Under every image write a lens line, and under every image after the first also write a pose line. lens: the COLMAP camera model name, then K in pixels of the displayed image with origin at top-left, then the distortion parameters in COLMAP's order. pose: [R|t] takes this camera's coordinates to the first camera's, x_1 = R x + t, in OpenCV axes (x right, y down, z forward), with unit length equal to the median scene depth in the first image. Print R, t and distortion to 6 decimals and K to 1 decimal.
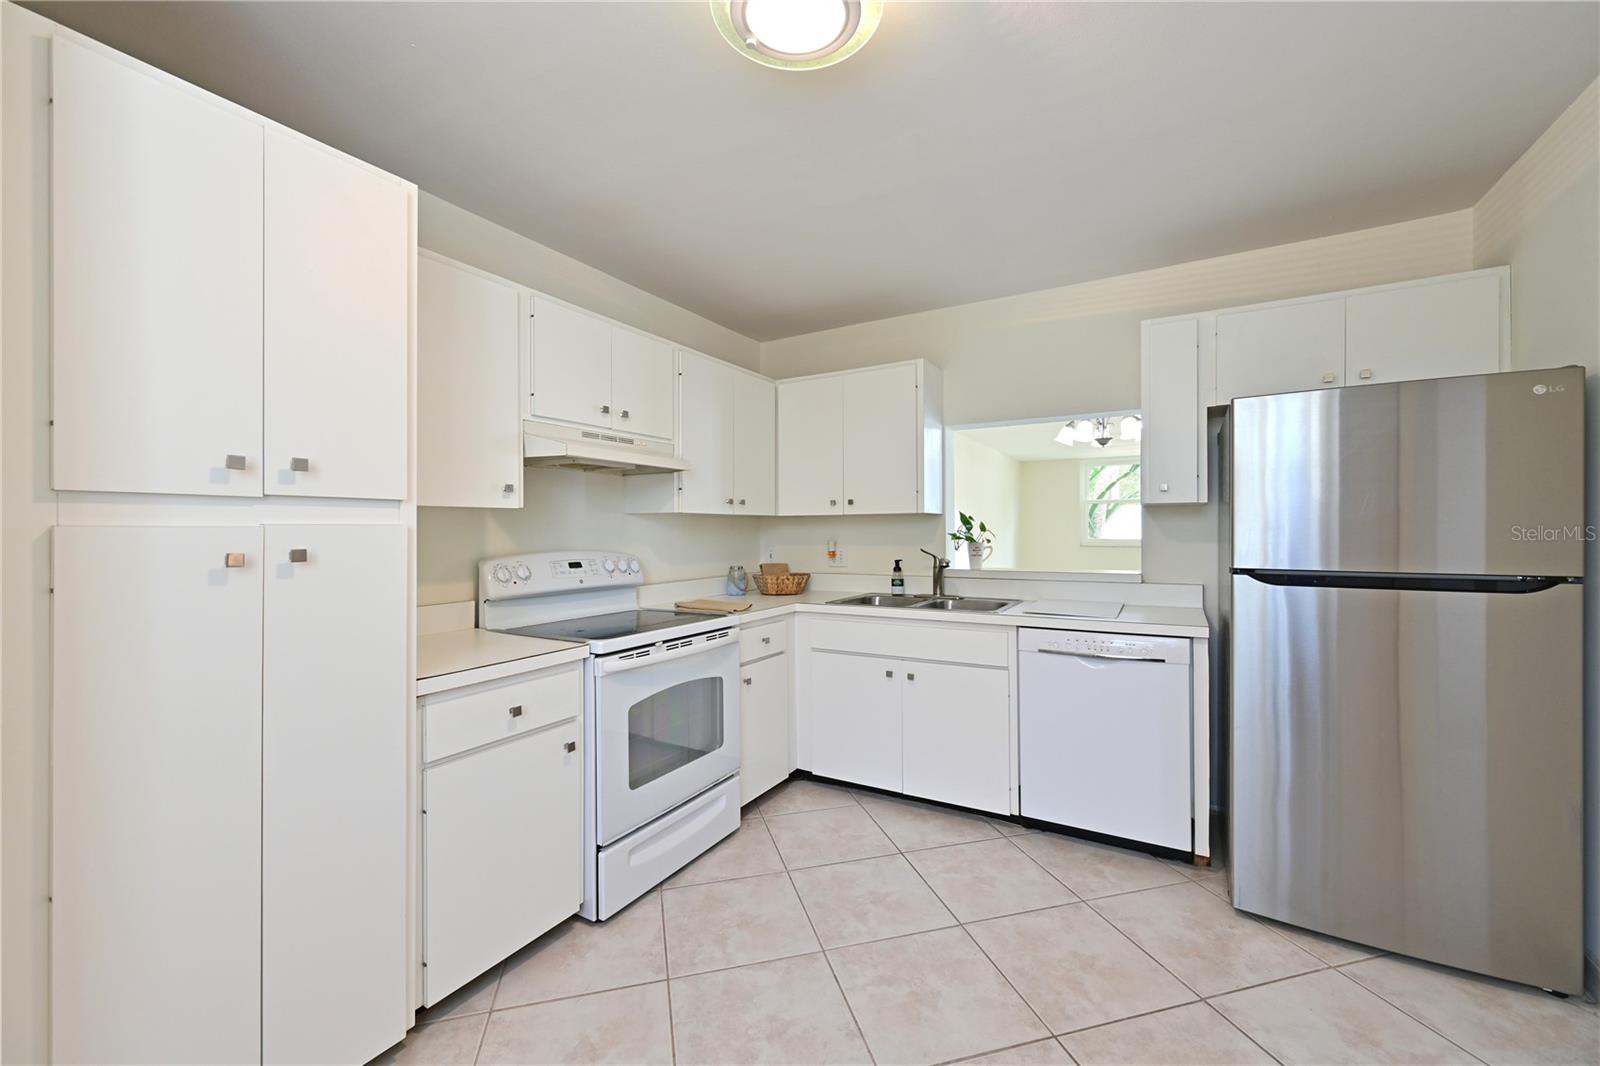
lens RADIAL K [[624.7, 0, 797.8], [0, 624.7, 531.2], [0, 0, 1]] dist [-0.001070, 0.000447]
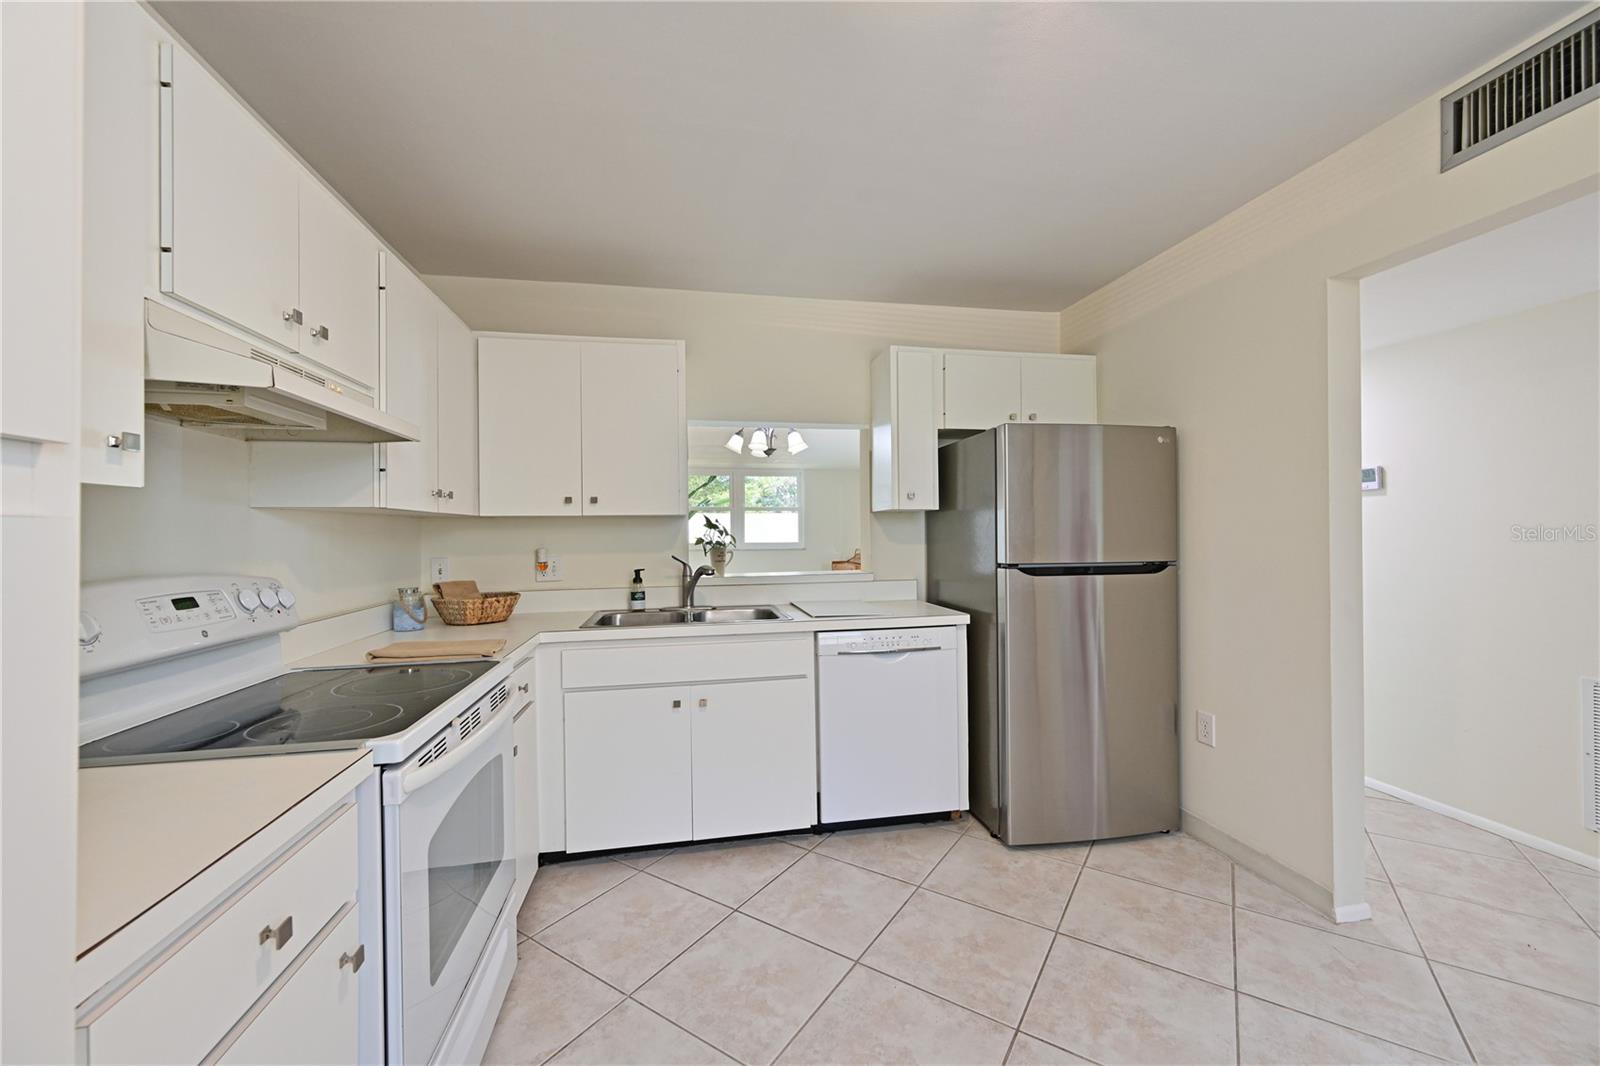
lens RADIAL K [[624.7, 0, 798.5], [0, 624.7, 532.2], [0, 0, 1]] dist [-0.001070, 0.000447]
pose [[0.754661, -0.001799, 0.656112, -0.309727], [0.007459, 0.999955, -0.005838, 0.002062], [-0.656072, 0.009299, 0.754641, 0.273170]]
